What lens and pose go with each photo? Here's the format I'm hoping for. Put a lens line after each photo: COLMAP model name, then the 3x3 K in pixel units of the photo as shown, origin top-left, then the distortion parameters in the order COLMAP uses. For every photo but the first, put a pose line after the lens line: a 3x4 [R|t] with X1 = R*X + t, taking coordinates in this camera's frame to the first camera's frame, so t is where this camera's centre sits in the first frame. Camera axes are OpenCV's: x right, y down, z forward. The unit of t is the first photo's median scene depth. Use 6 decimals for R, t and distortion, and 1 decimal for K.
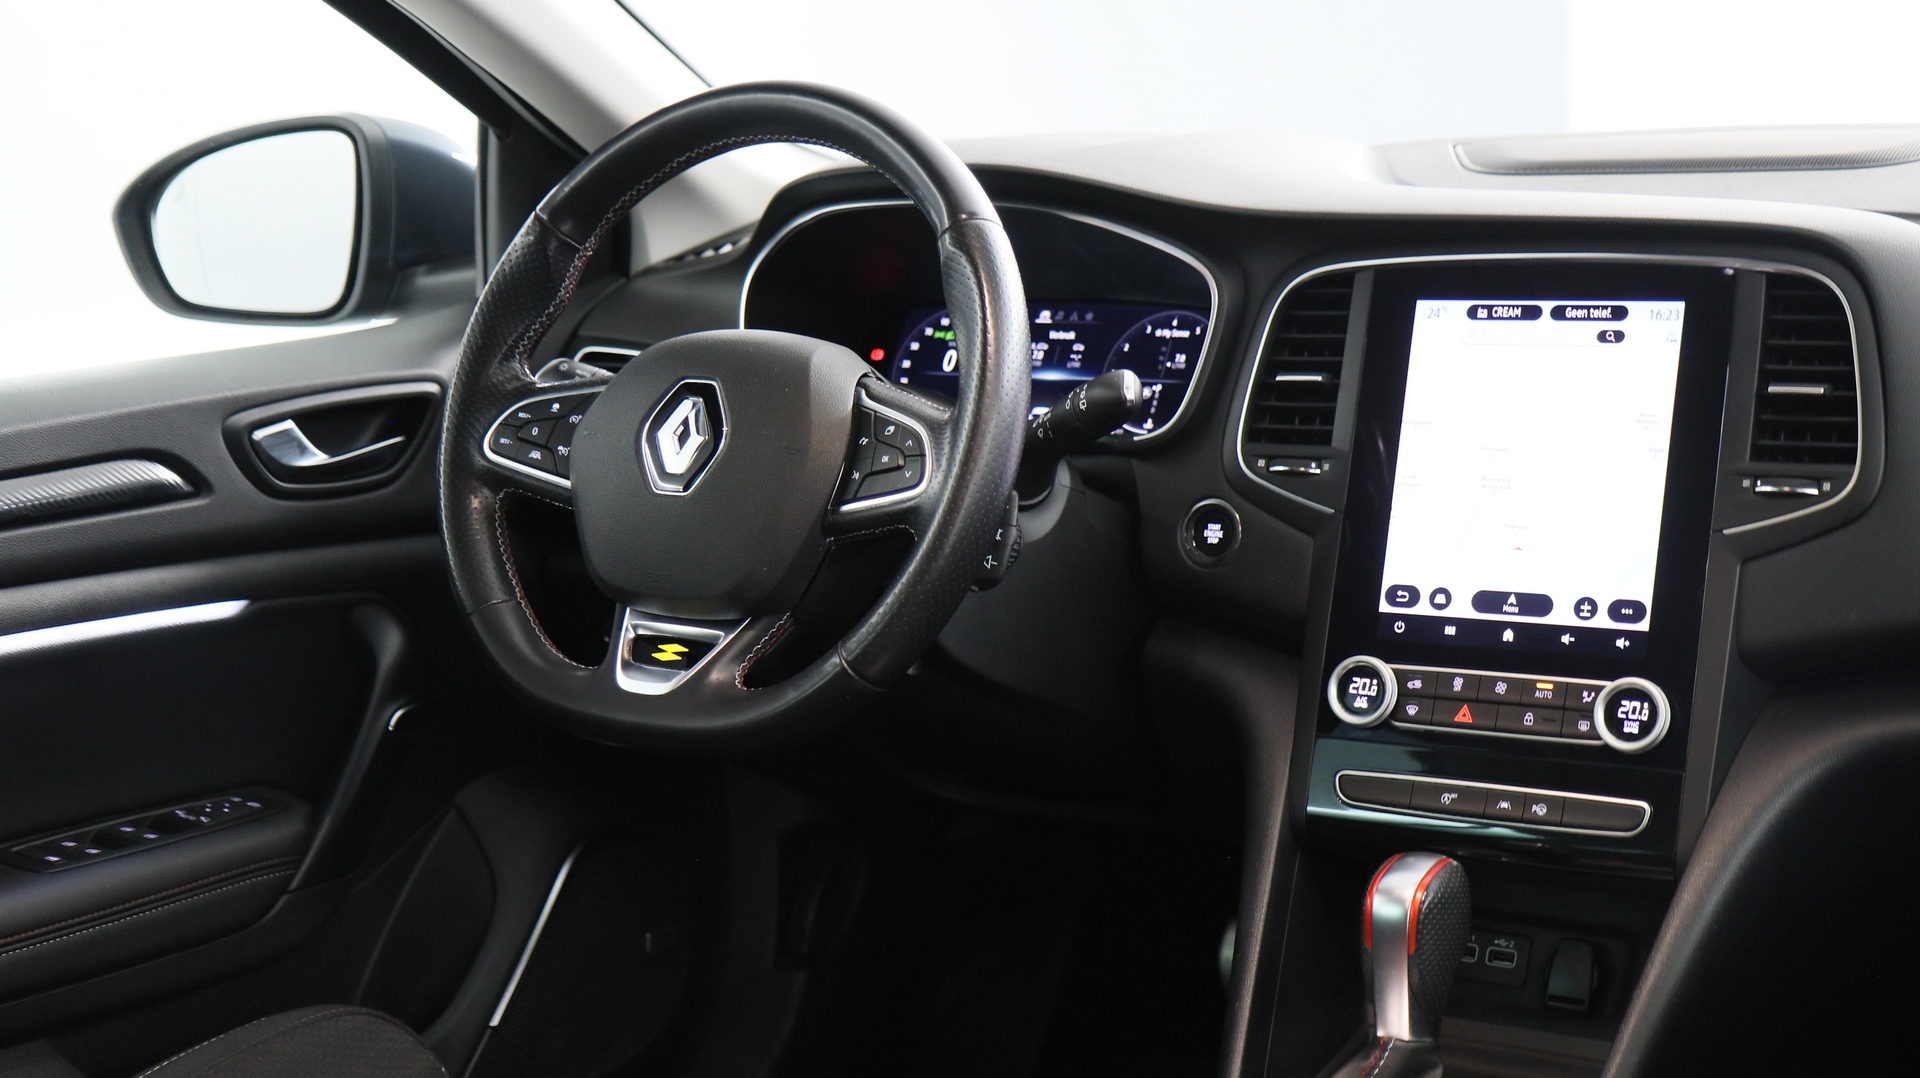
lens RADIAL K [[2844.0, 0, 965.2], [0, 2844.0, 556.1], [0, 0, 1]] dist [-0.006010, 0.000000]
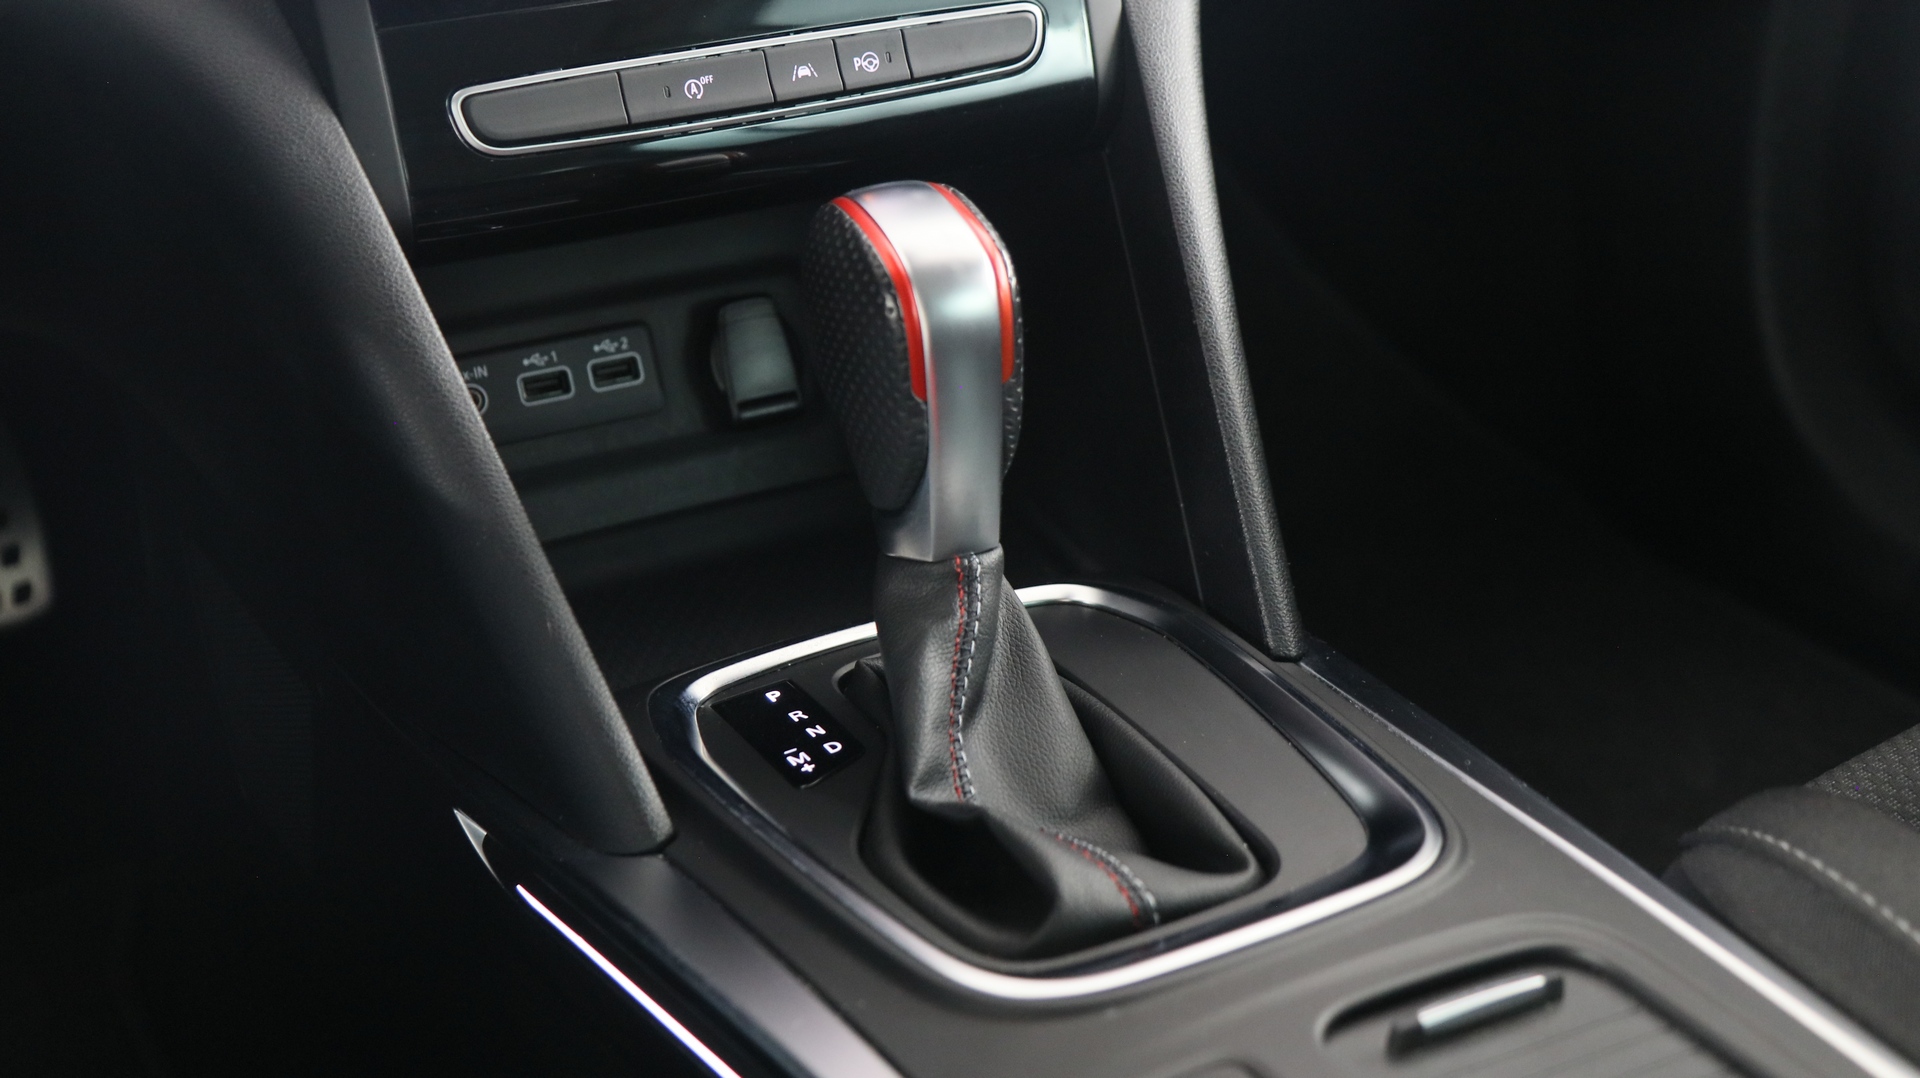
lens RADIAL K [[2318.8, 0, 961.4], [0, 2318.8, 538.0], [0, 0, 1]] dist [-0.036572, 0.000000]
pose [[0.450392, -0.365904, 0.814409, -0.165140], [0.130277, 0.929335, 0.345491, 0.022456], [-0.883275, -0.049508, 0.466234, 0.725341]]
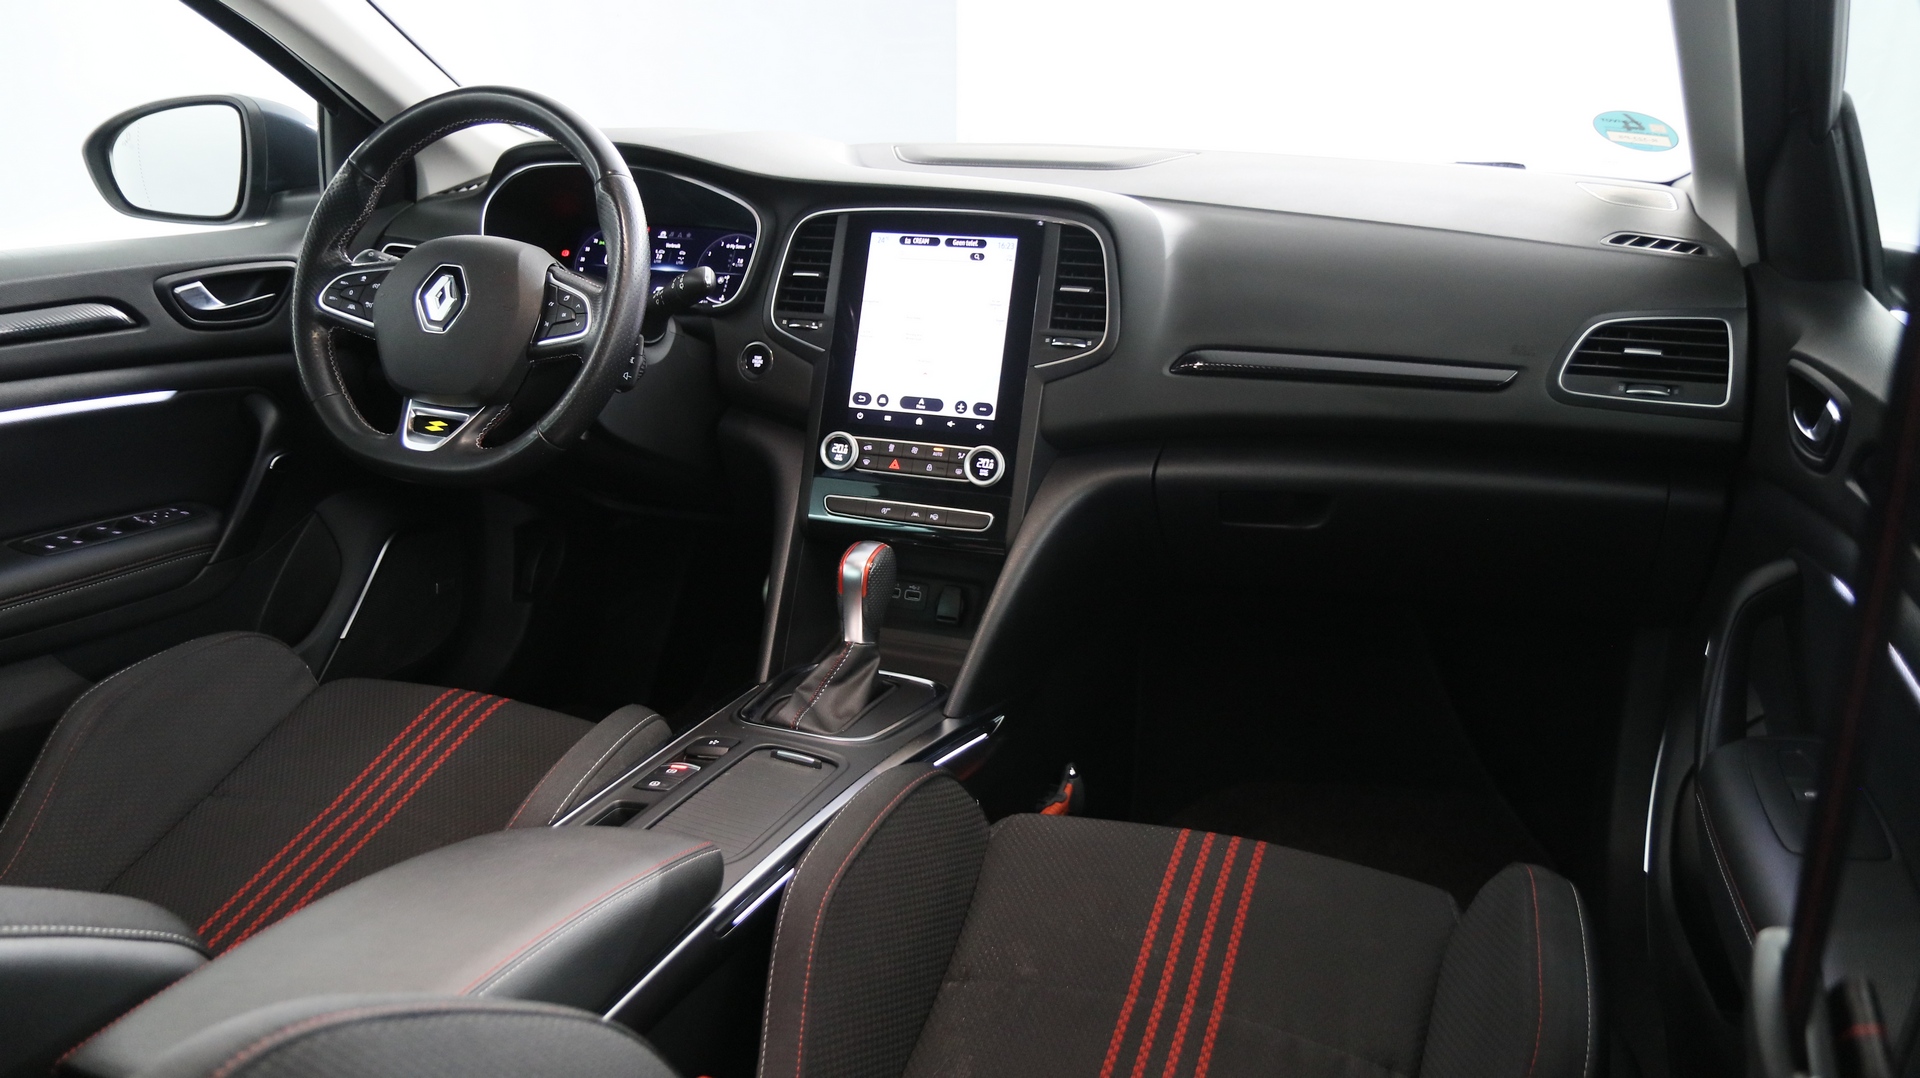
lens RADIAL K [[1481.1, 0, 961.6], [0, 1481.1, 550.9], [0, 0, 1]] dist [-0.023331, 0.014898]
pose [[0.977024, -0.007004, 0.213014, 0.014101], [-0.019085, 0.992570, 0.120170, -0.004062], [-0.212273, -0.121474, 0.969631, 0.060857]]
